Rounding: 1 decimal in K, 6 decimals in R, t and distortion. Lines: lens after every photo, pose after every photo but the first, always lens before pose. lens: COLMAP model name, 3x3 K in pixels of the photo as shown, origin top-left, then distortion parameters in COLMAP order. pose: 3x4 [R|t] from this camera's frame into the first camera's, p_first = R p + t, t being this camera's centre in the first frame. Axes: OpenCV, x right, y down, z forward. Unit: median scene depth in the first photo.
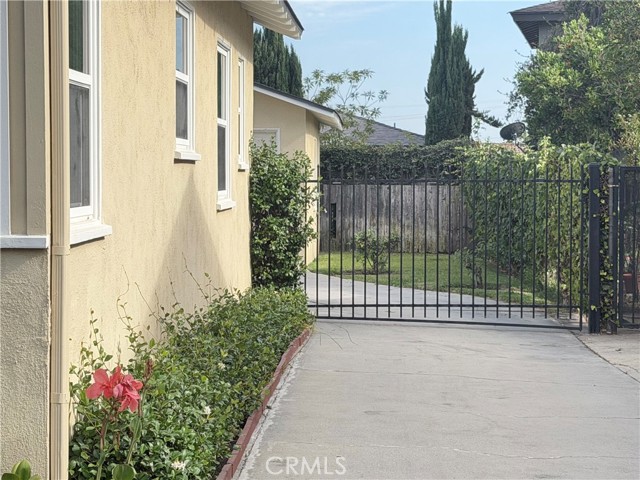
lens RADIAL K [[1599.3, 0, 341.6], [0, 1599.3, 243.7], [0, 0, 1]] dist [0.259292, 0.000000]
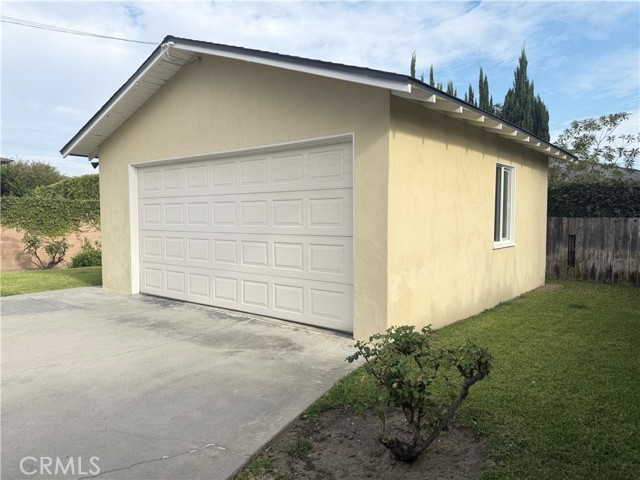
lens RADIAL K [[456.8, 0, 318.0], [0, 456.8, 242.1], [0, 0, 1]] dist [0.005532, -0.000707]
pose [[0.789316, 0.031173, -0.613196, 0.096776], [-0.018593, 0.999466, 0.026877, -0.051062], [0.613706, -0.009813, 0.789474, 1.313652]]
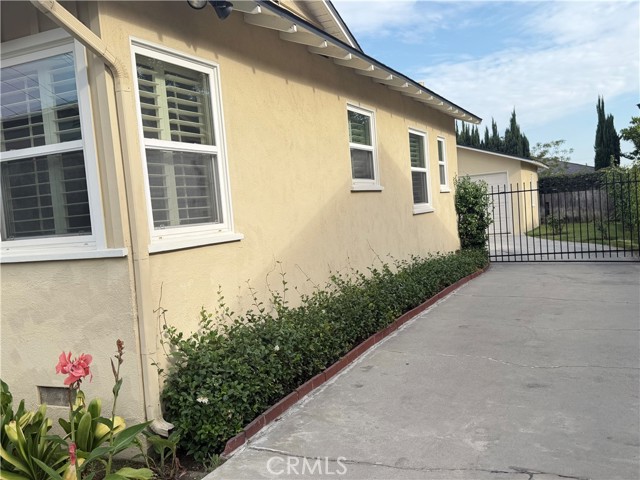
lens RADIAL K [[614.7, 0, 324.0], [0, 614.7, 244.0], [0, 0, 1]] dist [0.061364, 0.000000]
pose [[0.919248, -0.051378, -0.390311, 0.085195], [0.062709, 0.997898, 0.016334, -0.002399], [0.388651, -0.039491, 0.920538, 0.192193]]
